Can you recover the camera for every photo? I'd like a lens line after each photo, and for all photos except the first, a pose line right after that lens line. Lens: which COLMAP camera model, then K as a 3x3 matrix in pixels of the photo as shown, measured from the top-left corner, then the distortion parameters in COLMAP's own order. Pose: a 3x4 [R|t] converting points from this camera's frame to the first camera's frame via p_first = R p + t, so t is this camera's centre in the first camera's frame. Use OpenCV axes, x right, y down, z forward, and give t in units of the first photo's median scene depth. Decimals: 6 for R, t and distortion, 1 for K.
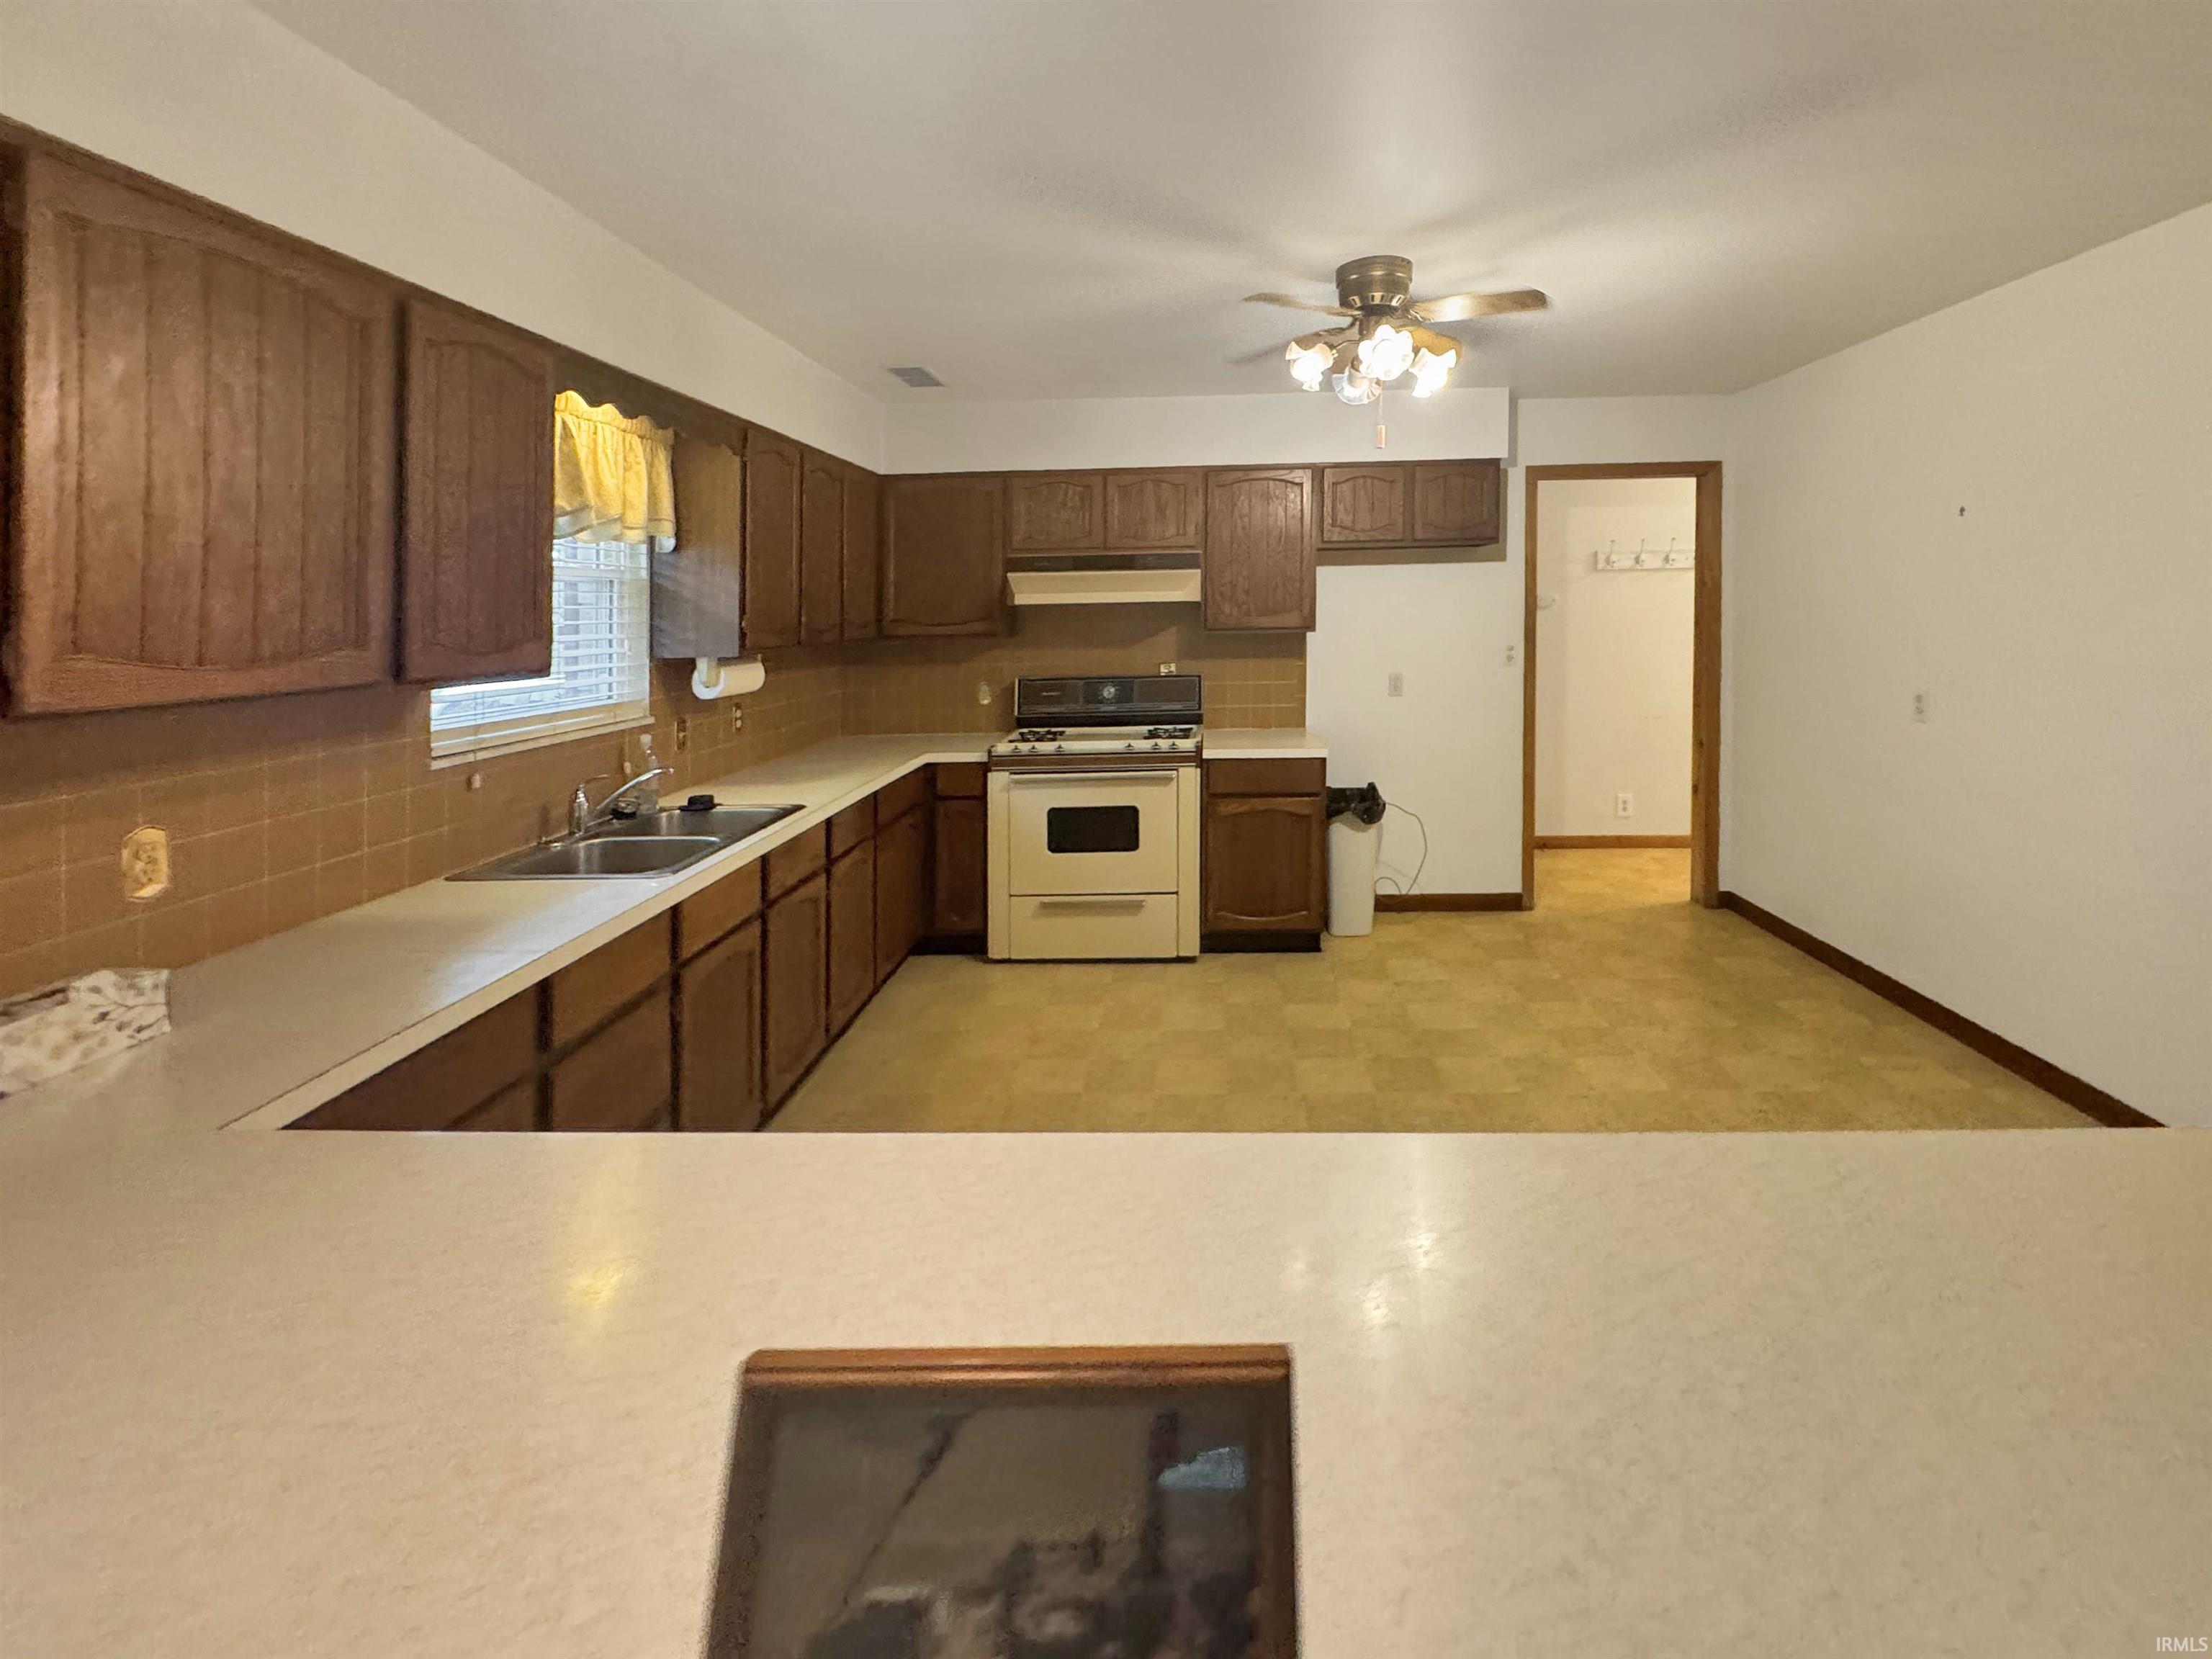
lens RADIAL K [[1100.7, 0, 1109.5], [0, 1100.7, 766.1], [0, 0, 1]] dist [0.003274, 0.000593]
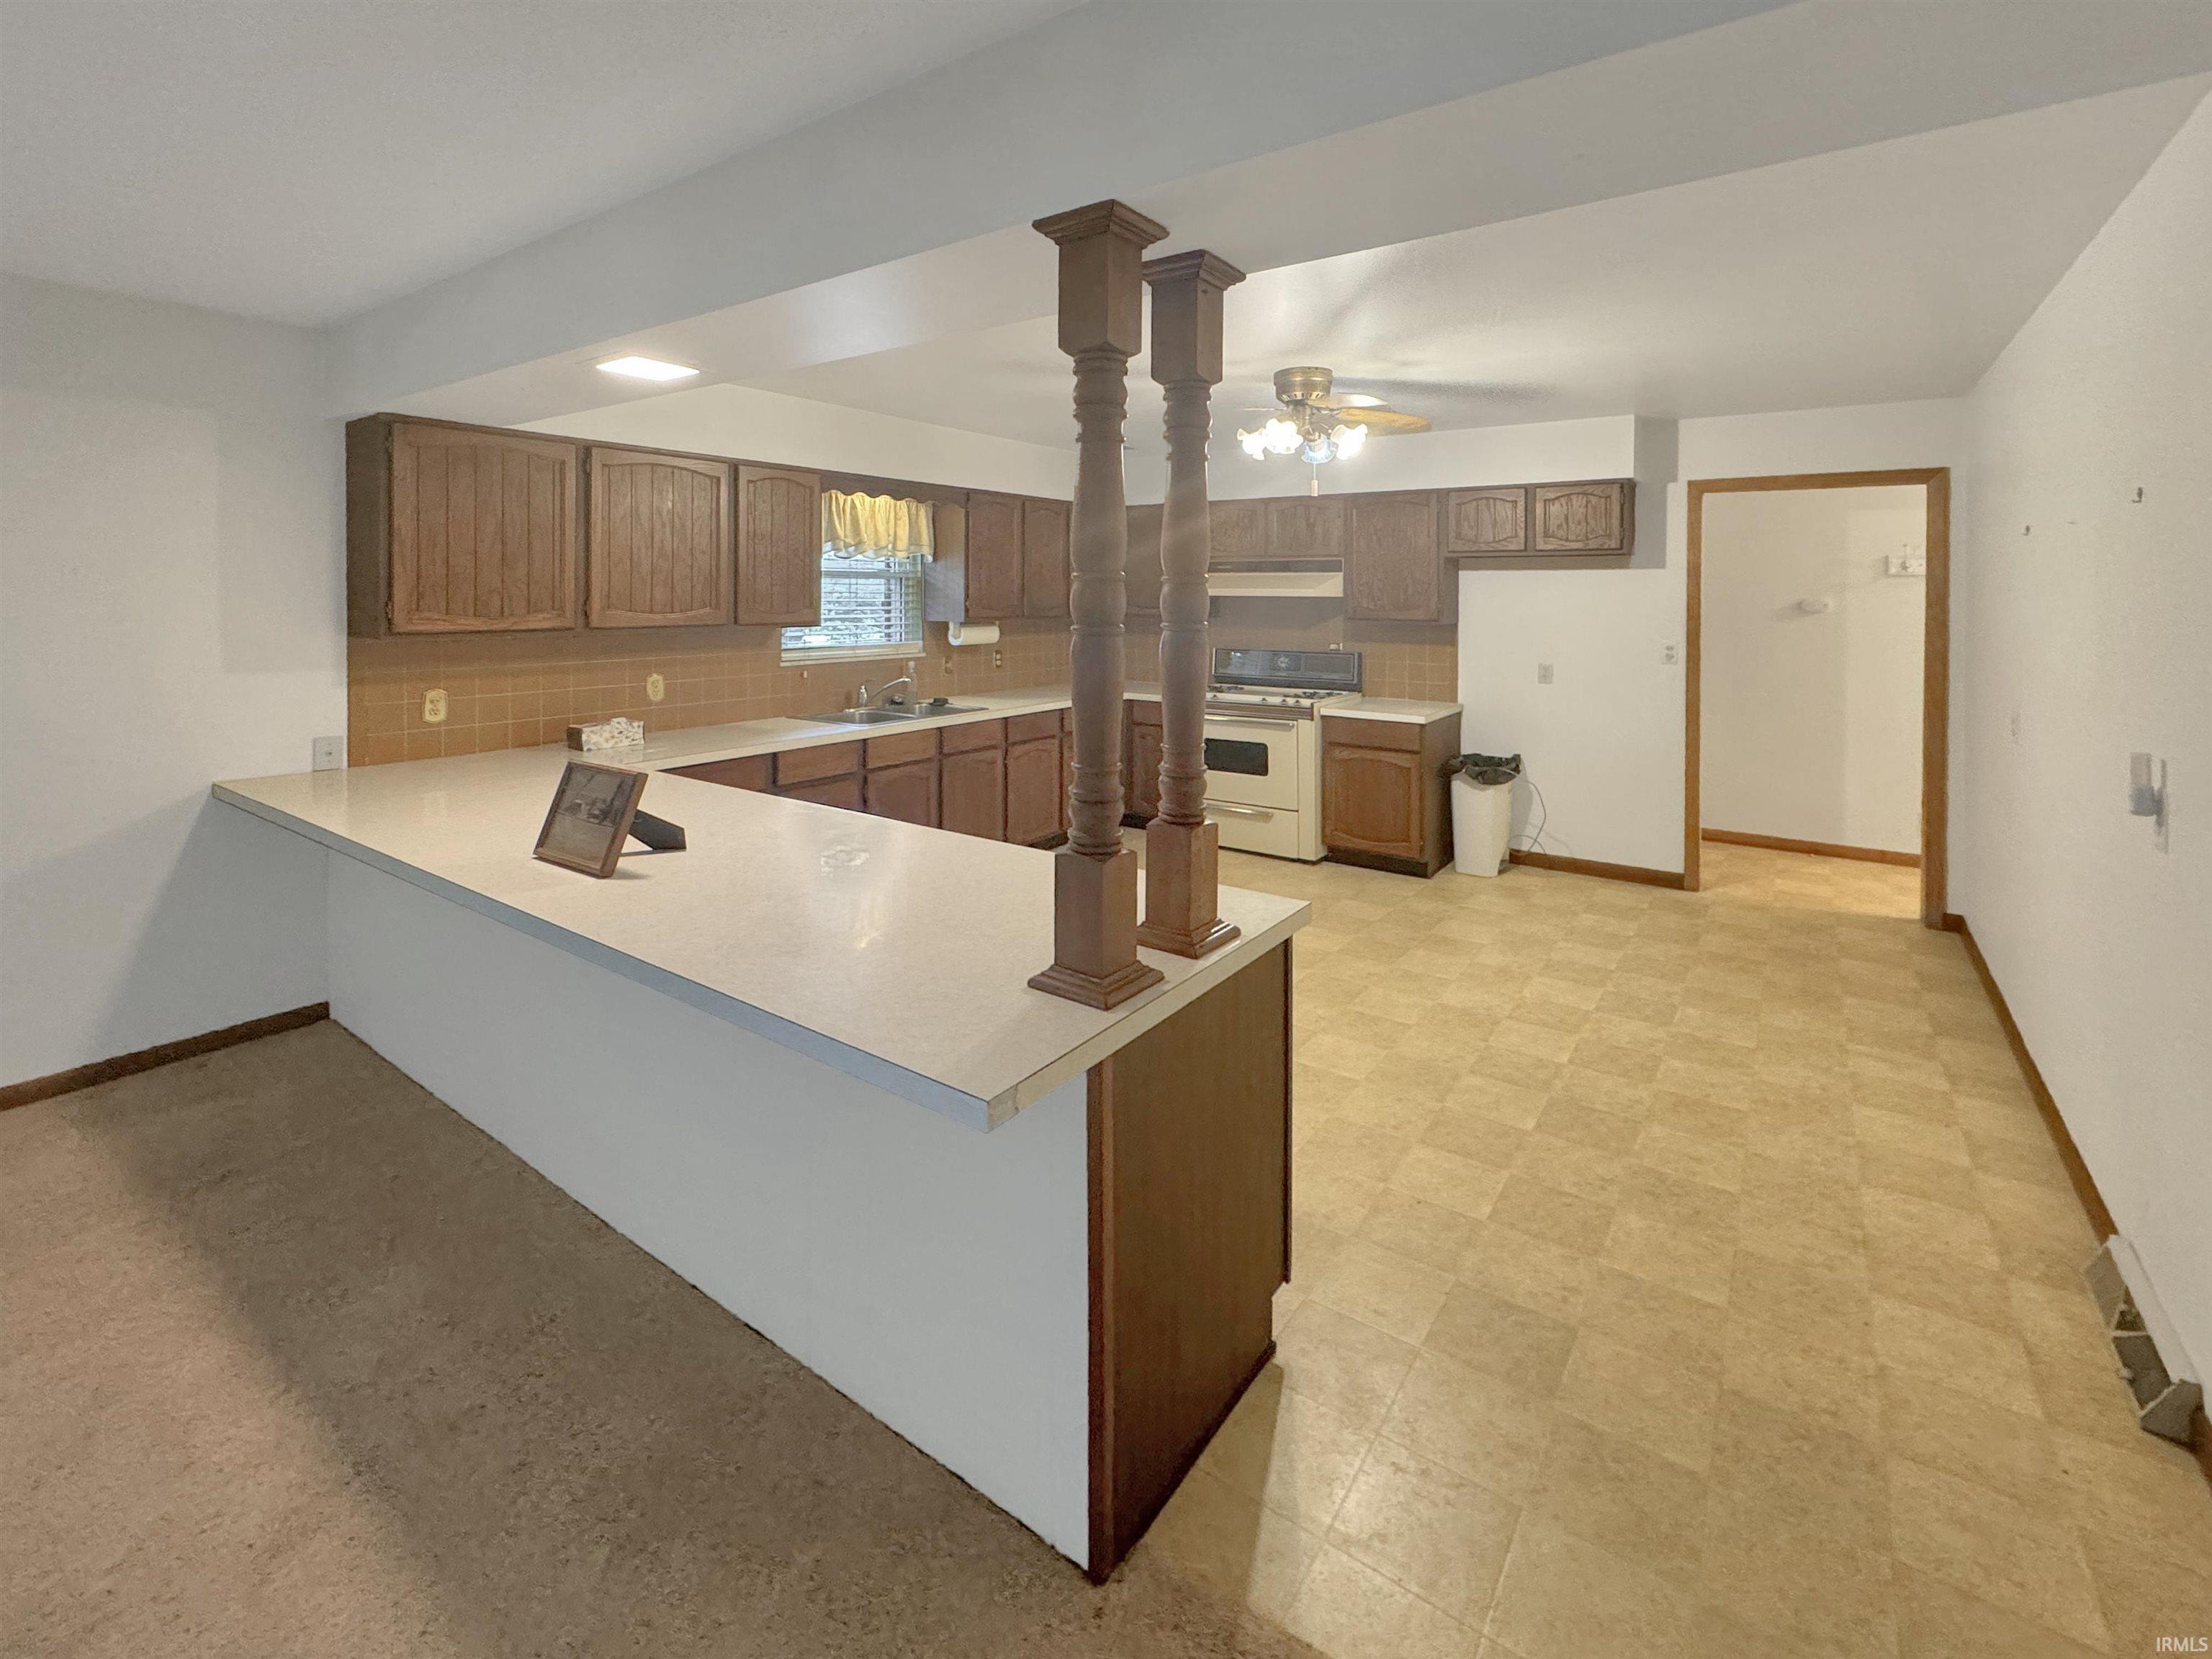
lens RADIAL K [[1006.5, 0, 1106.0], [0, 1006.5, 829.5], [0, 0, 1]] dist [0.001153, 0.000790]
pose [[0.849871, 0.148526, -0.505627, 0.497966], [-0.099692, 0.987449, 0.122496, 0.007137], [0.517475, -0.053699, 0.854012, -0.201843]]
